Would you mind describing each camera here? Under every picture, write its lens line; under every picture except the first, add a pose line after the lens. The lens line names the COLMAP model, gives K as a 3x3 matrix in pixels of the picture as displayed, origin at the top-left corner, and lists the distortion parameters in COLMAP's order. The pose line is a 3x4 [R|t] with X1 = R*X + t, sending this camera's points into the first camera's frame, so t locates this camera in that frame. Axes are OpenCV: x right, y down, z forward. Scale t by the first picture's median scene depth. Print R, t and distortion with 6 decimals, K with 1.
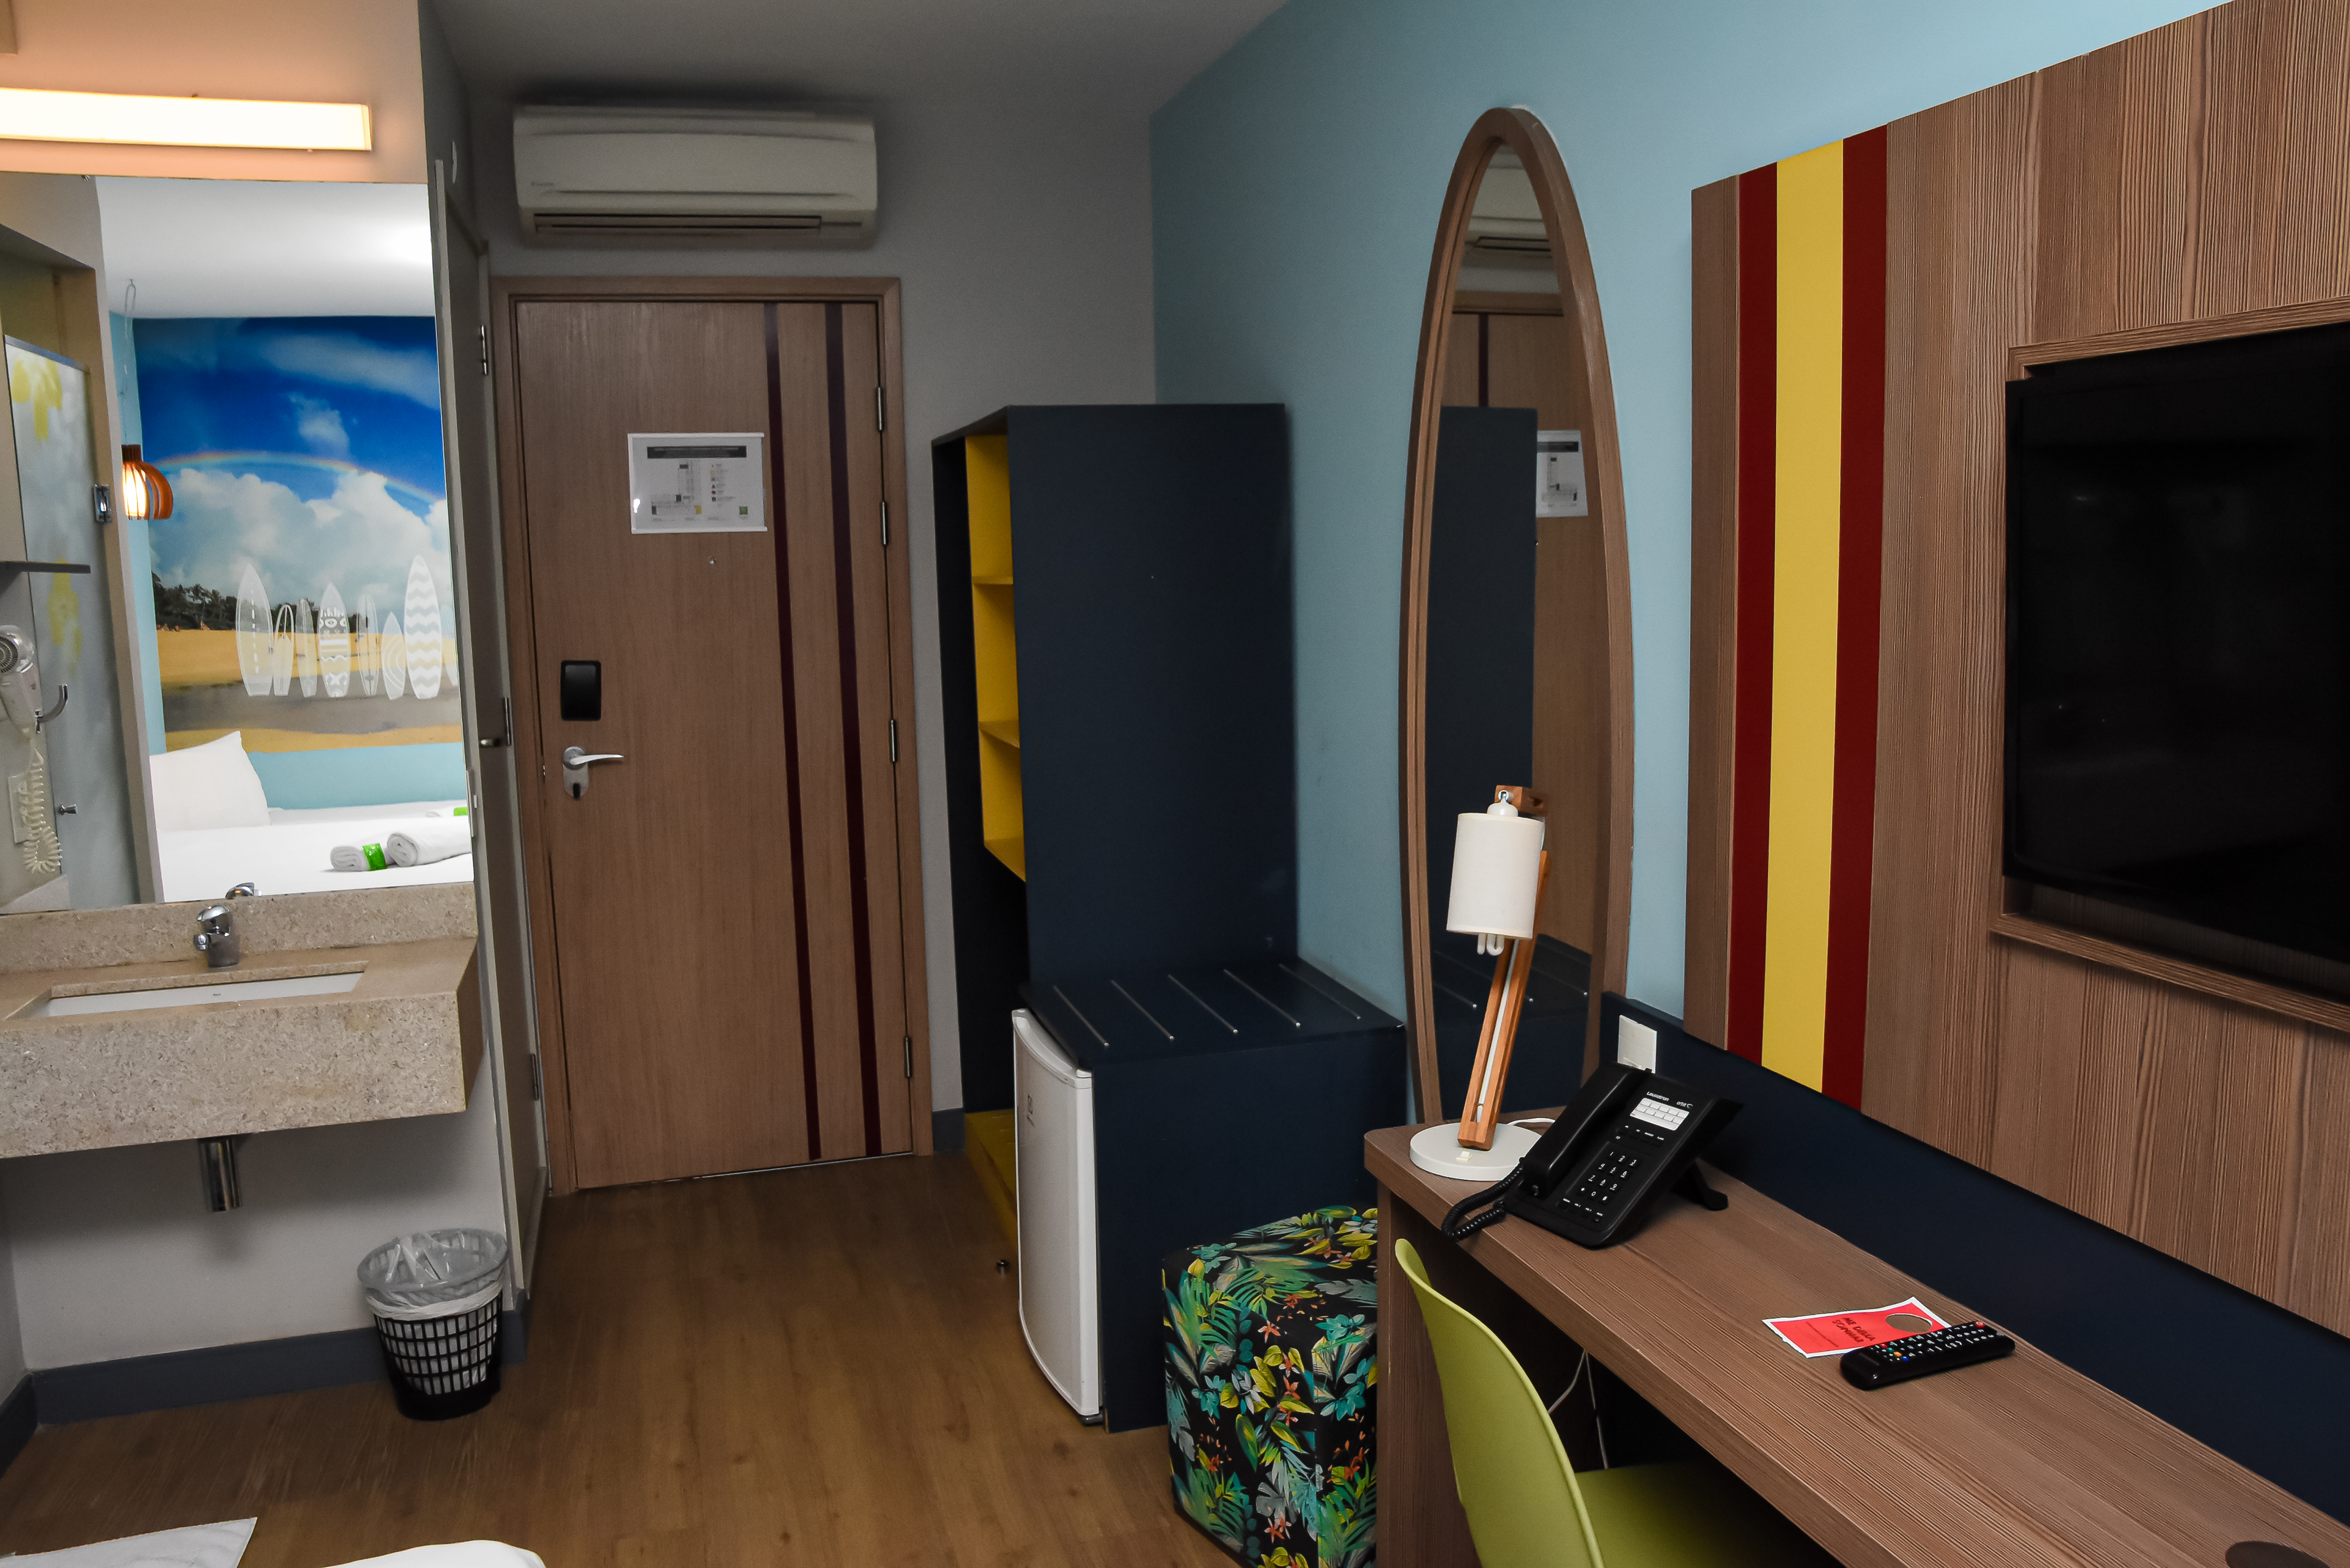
lens RADIAL K [[1715.0, 0, 1191.2], [0, 1715.0, 803.7], [0, 0, 1]] dist [-0.067558, 0.008599]
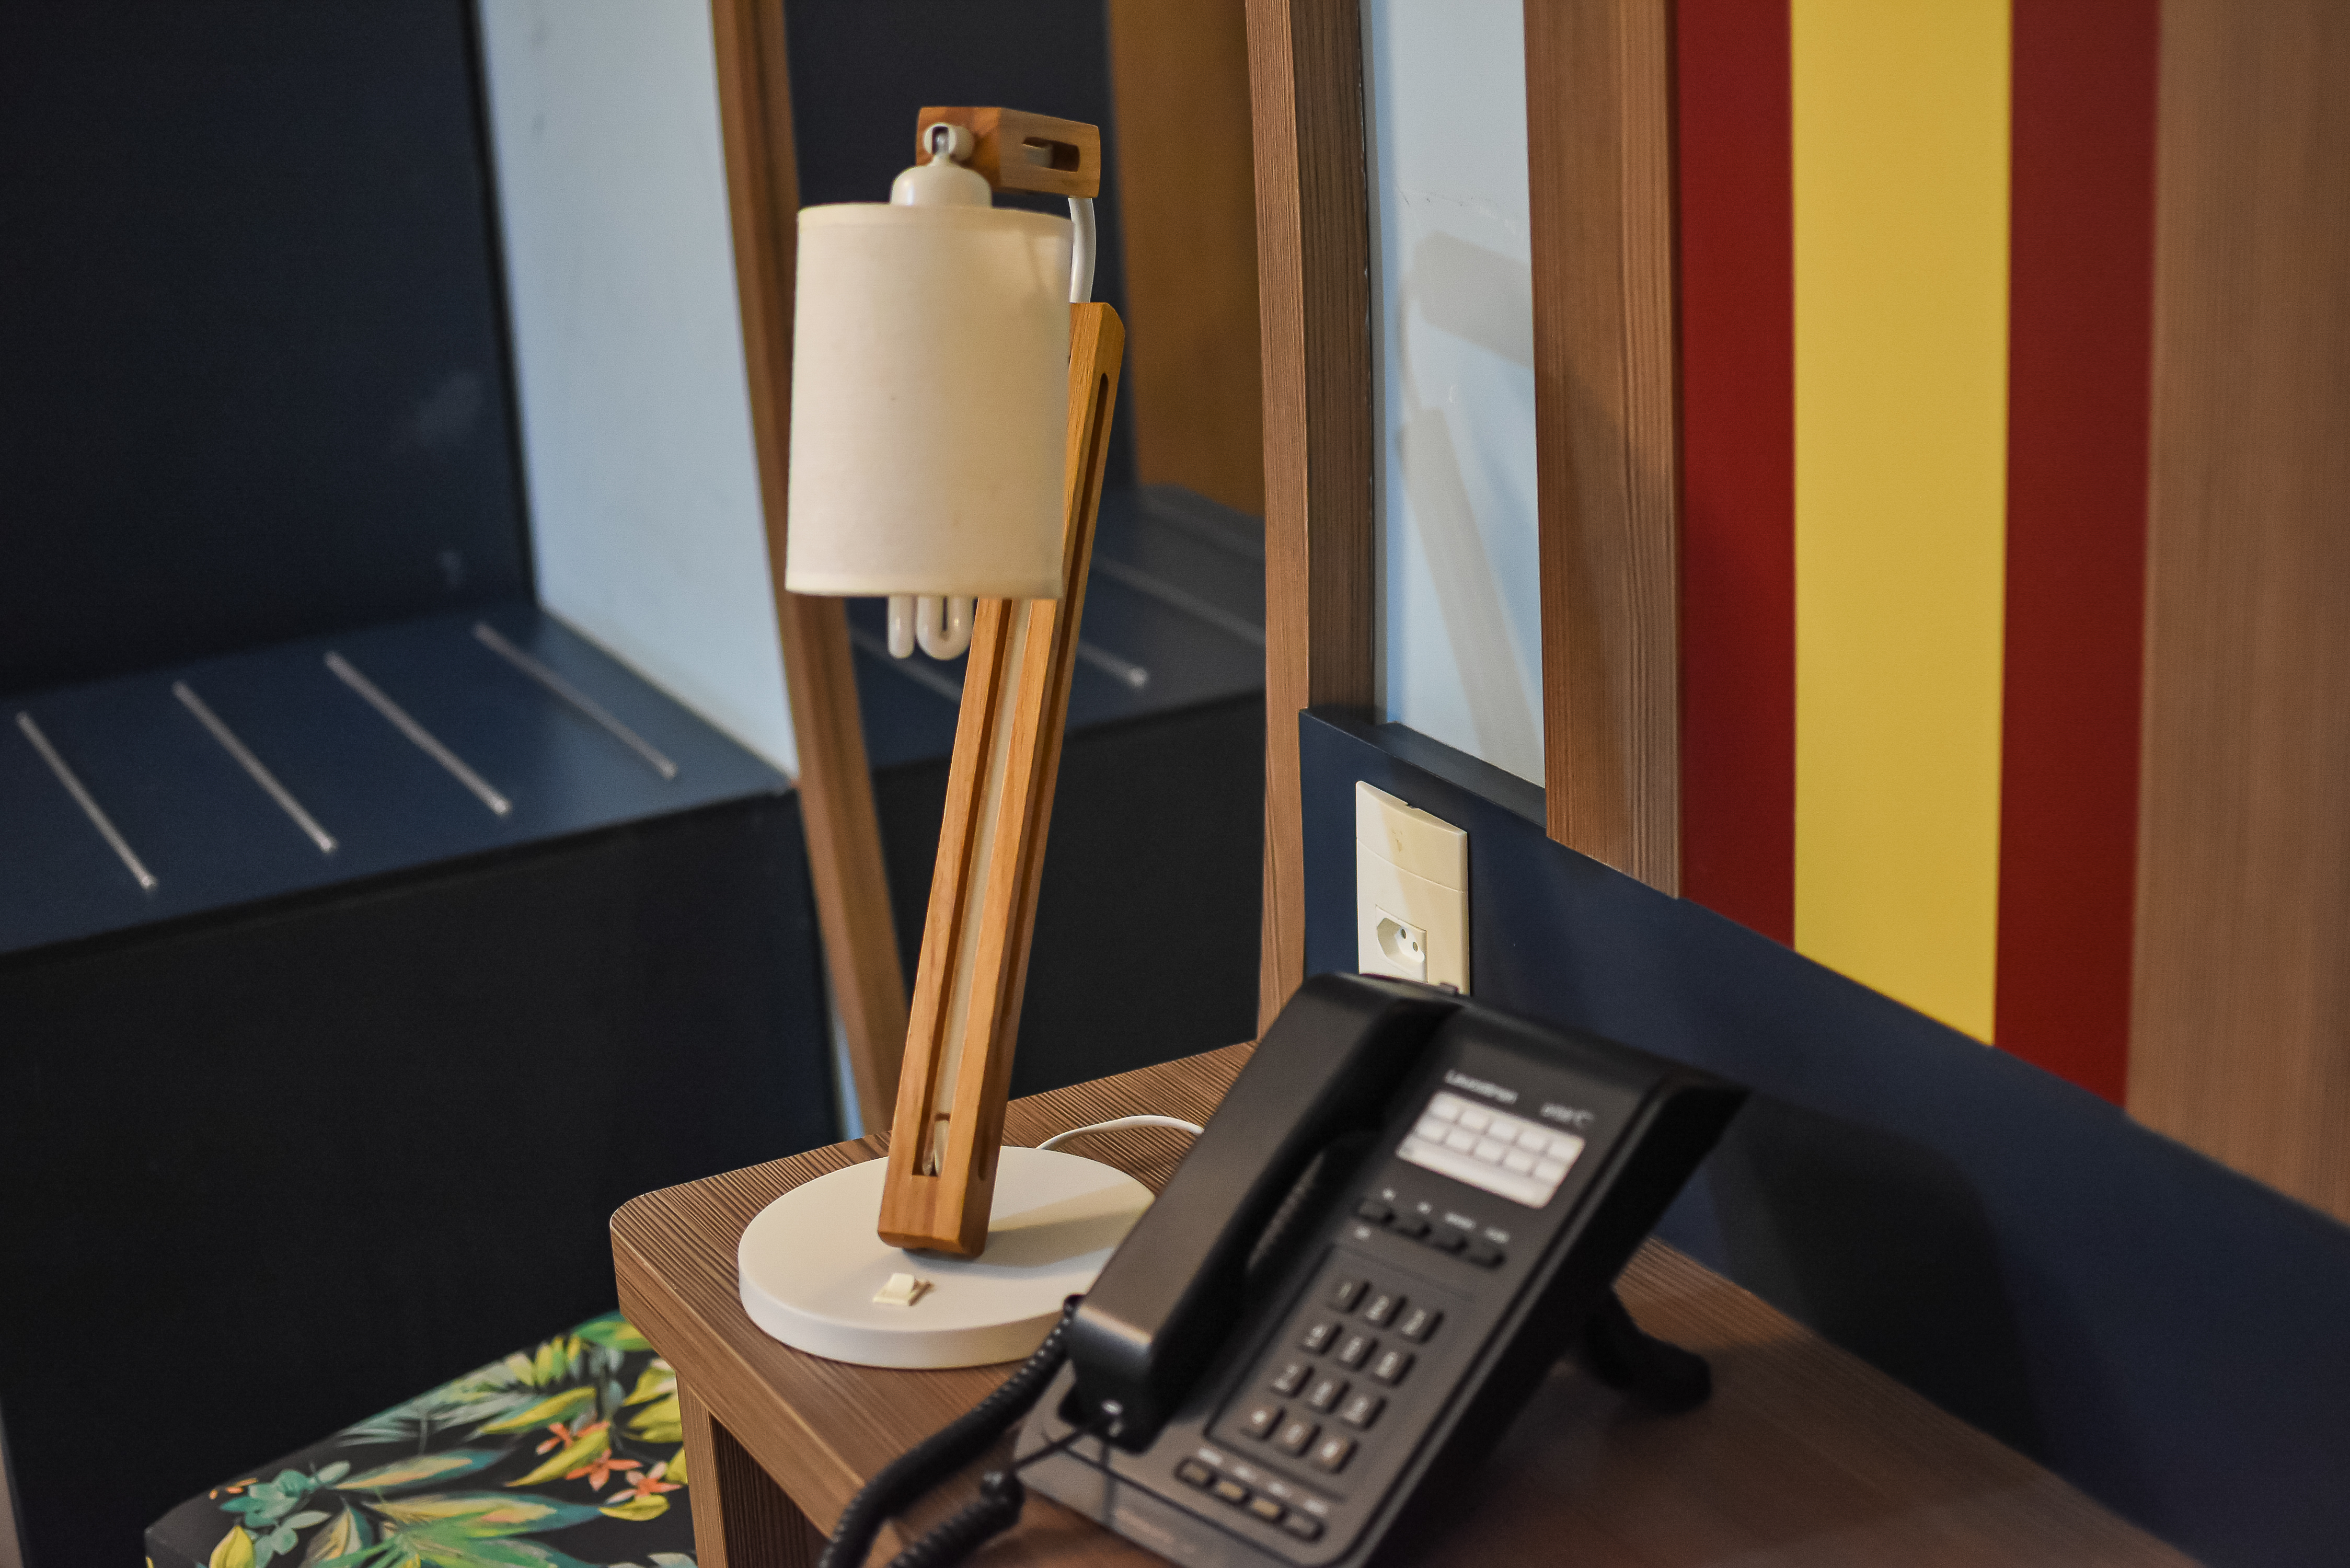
lens RADIAL K [[3575.9, 0, 1179.7], [0, 3575.9, 775.6], [0, 0, 1]] dist [-0.092002, 0.000000]
pose [[0.978321, -0.092152, 0.185463, 0.088405], [0.061218, 0.984207, 0.166101, 0.003590], [-0.197840, -0.151146, 0.968511, 0.328072]]
